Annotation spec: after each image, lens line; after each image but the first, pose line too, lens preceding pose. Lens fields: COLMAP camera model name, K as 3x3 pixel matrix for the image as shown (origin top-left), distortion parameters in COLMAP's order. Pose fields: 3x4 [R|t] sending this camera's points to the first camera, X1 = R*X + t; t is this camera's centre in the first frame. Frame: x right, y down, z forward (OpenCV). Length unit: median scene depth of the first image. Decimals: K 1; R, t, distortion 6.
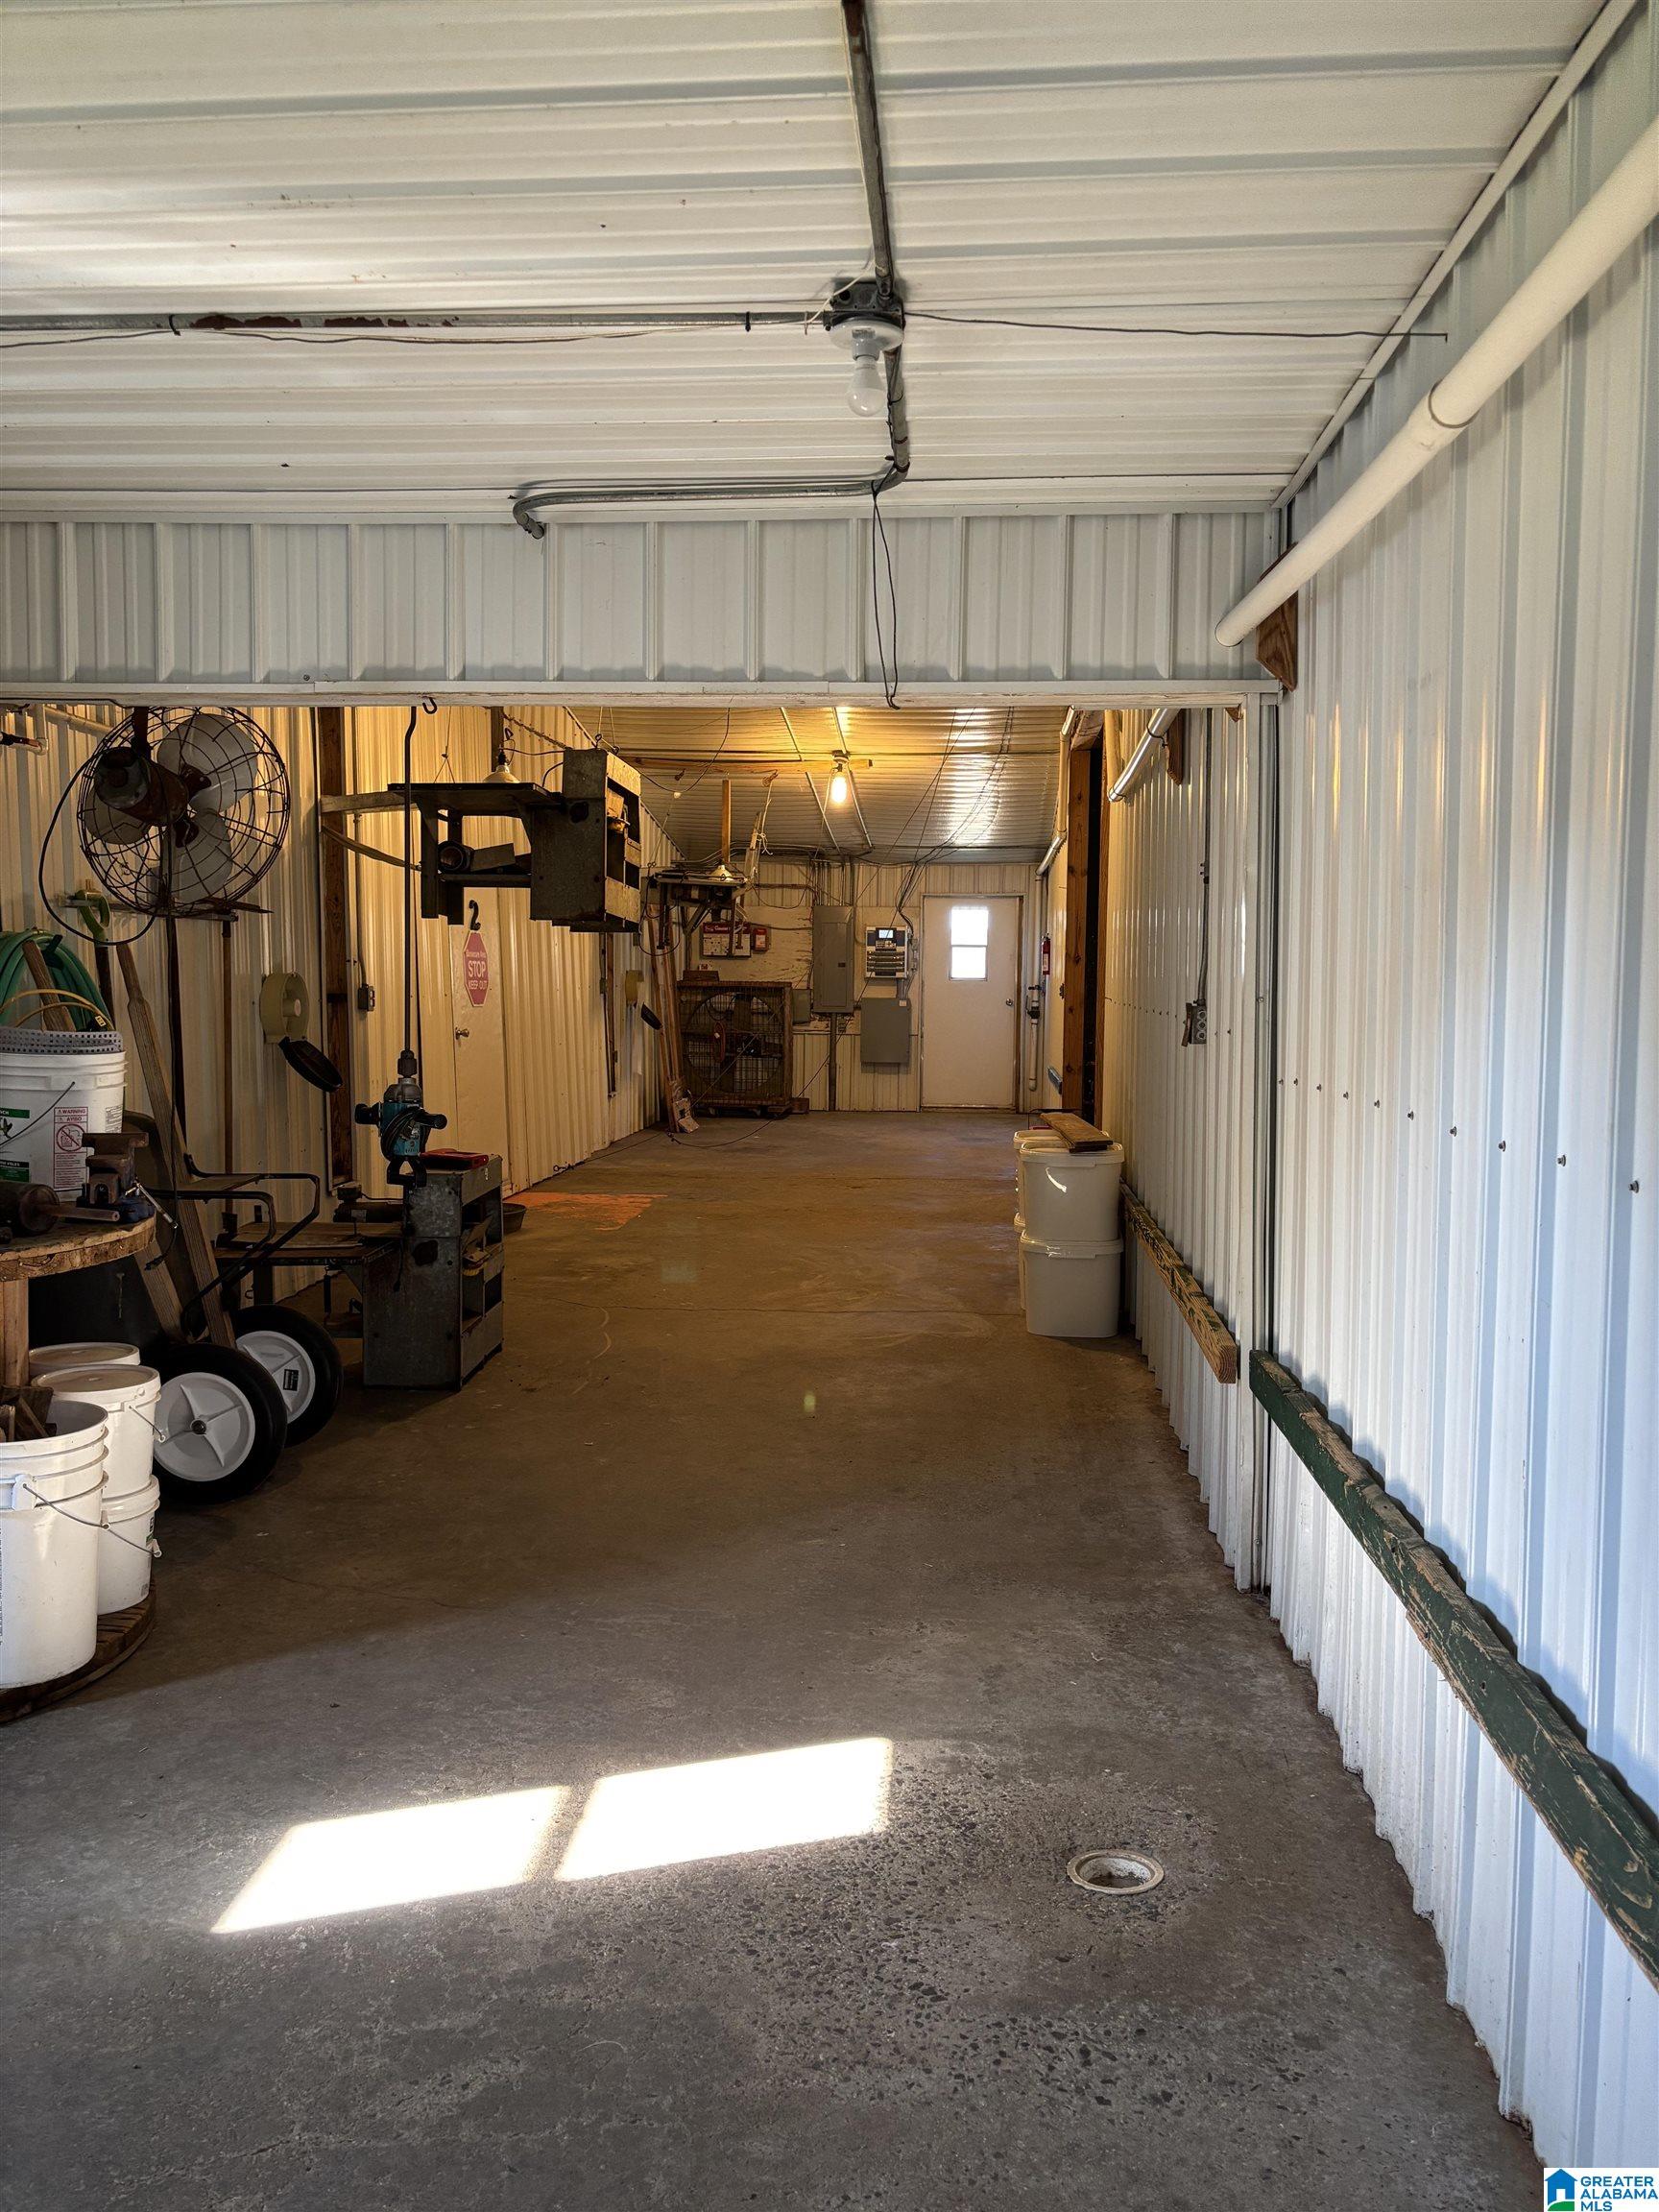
lens RADIAL K [[1627.8, 0, 840.0], [0, 1627.8, 1102.9], [0, 0, 1]] dist [0.025596, -0.018913]
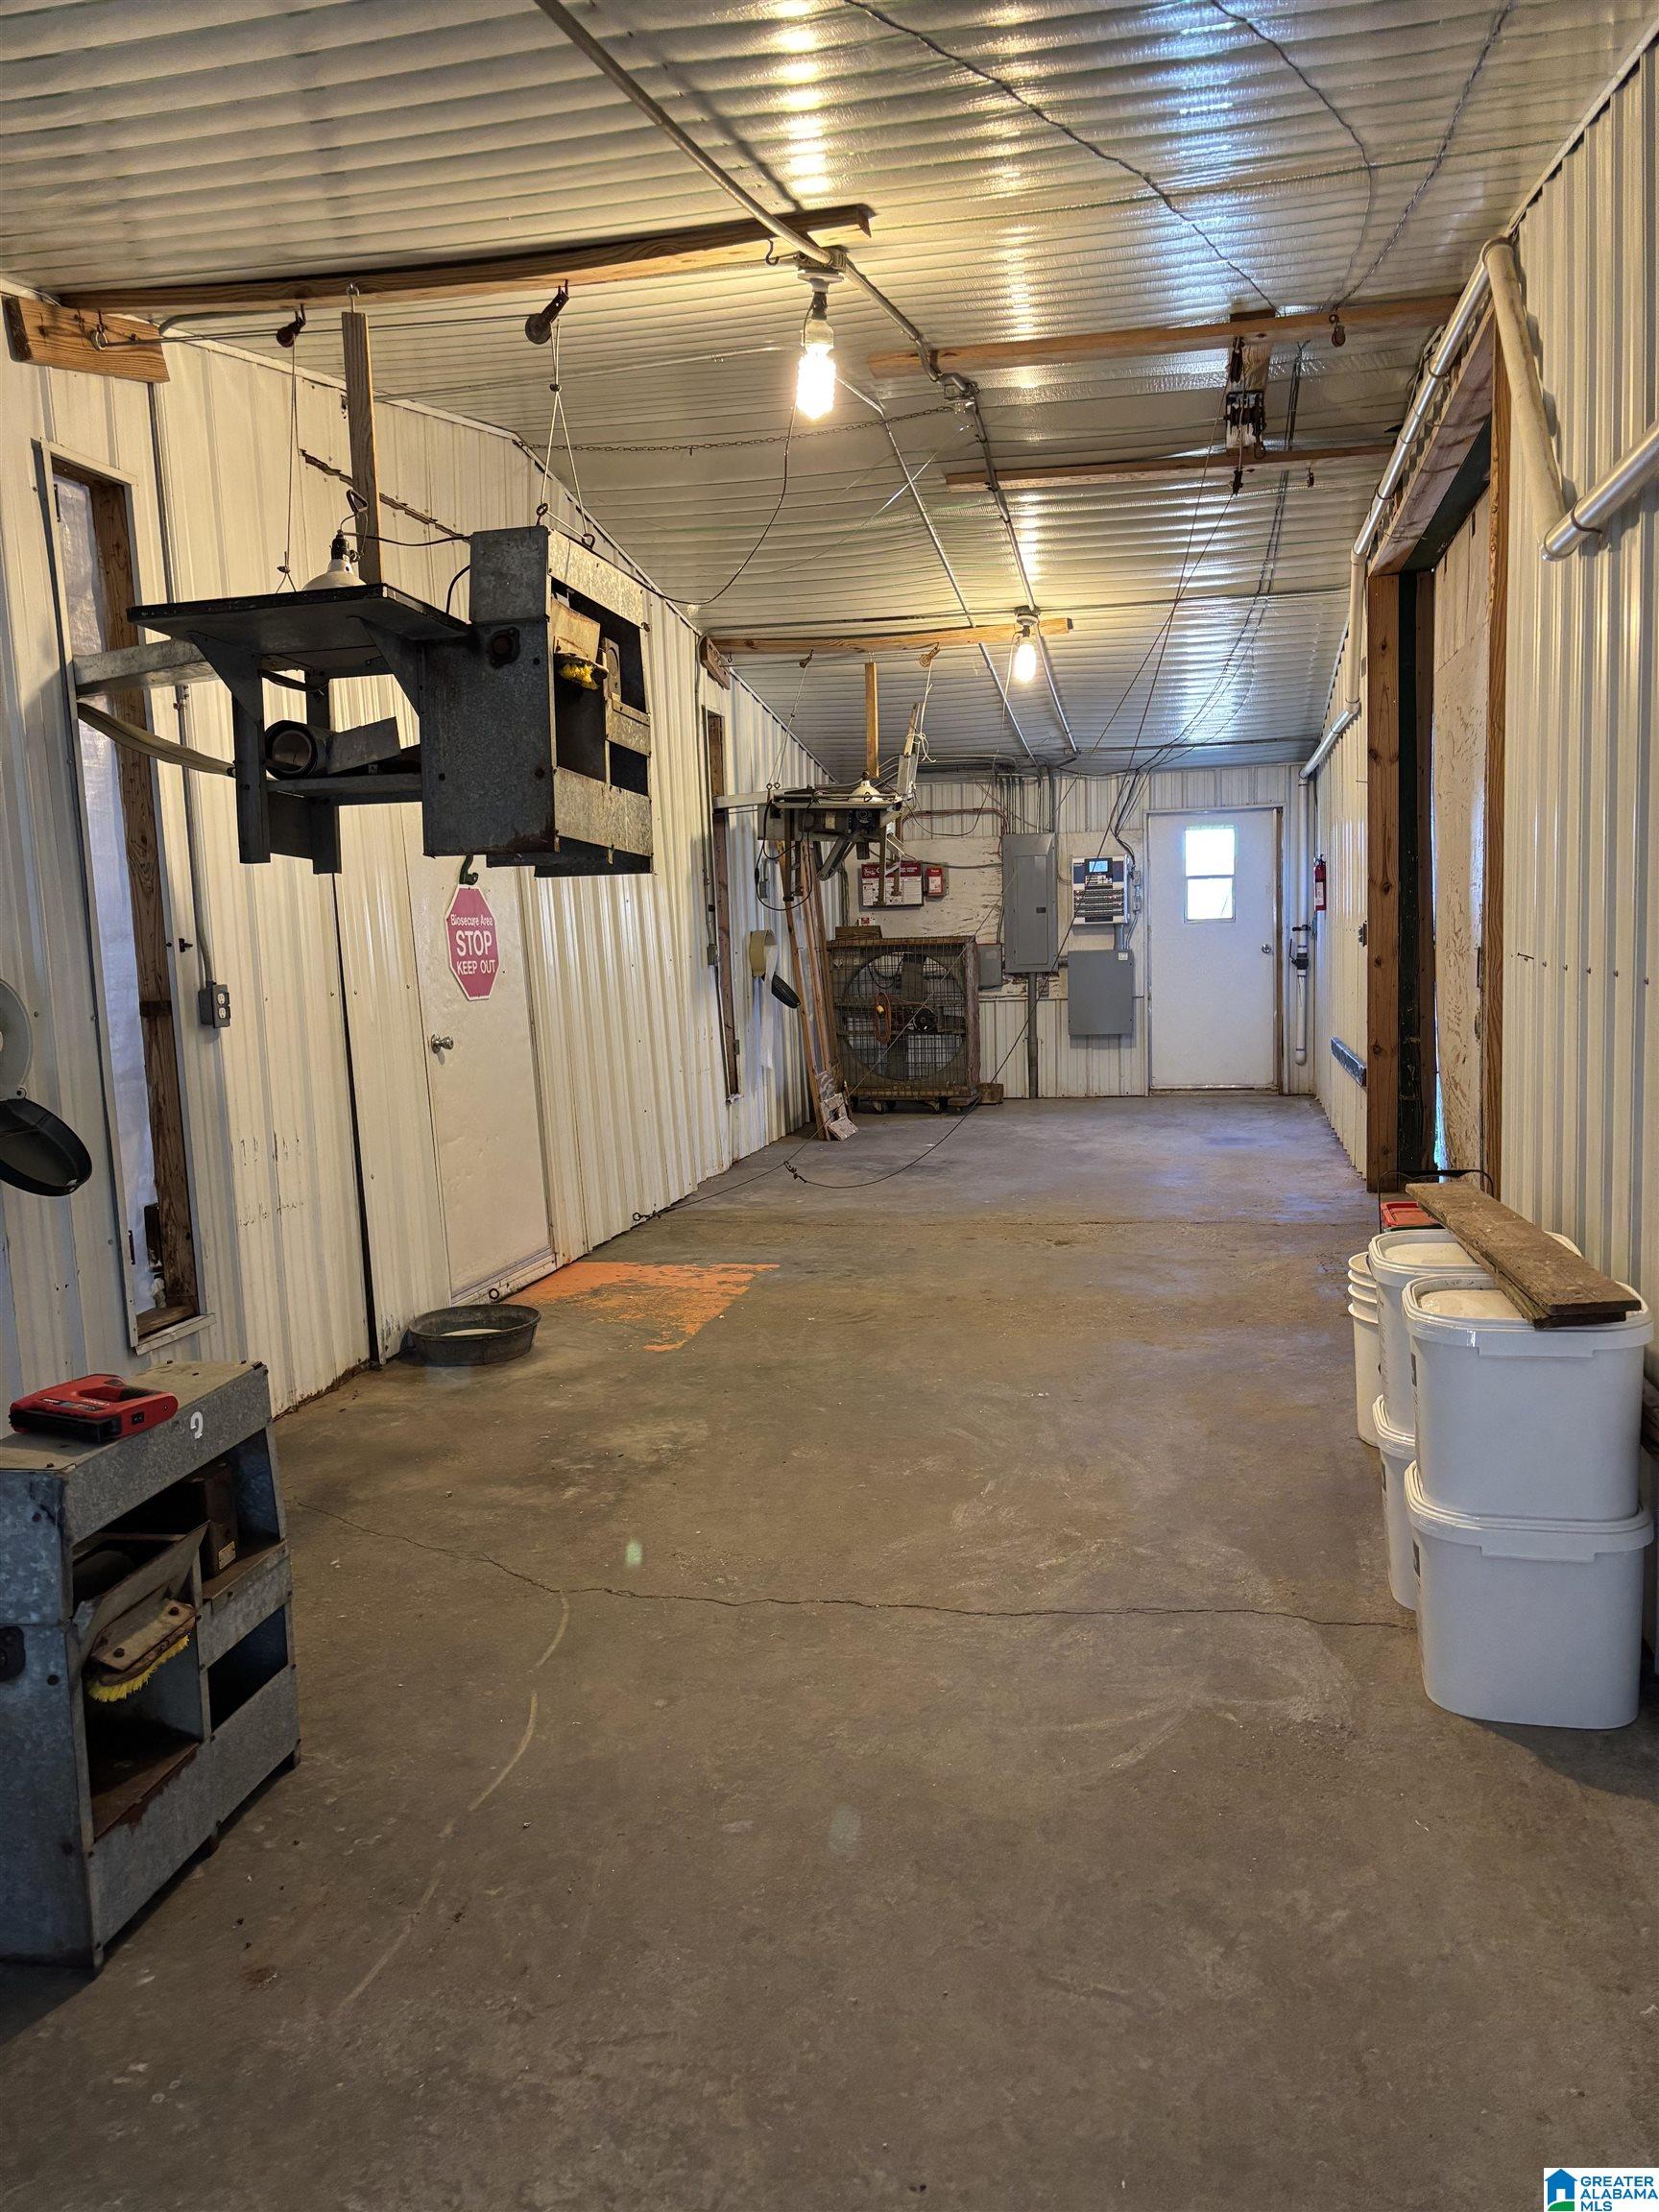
lens RADIAL K [[1627.8, 0, 823.2], [0, 1627.8, 1118.3], [0, 0, 1]] dist [0.025596, -0.018913]
pose [[0.989366, -0.026861, -0.142946, 0.007847], [0.032641, 0.998735, 0.038246, -0.022592], [0.141738, -0.042505, 0.988991, 0.256969]]
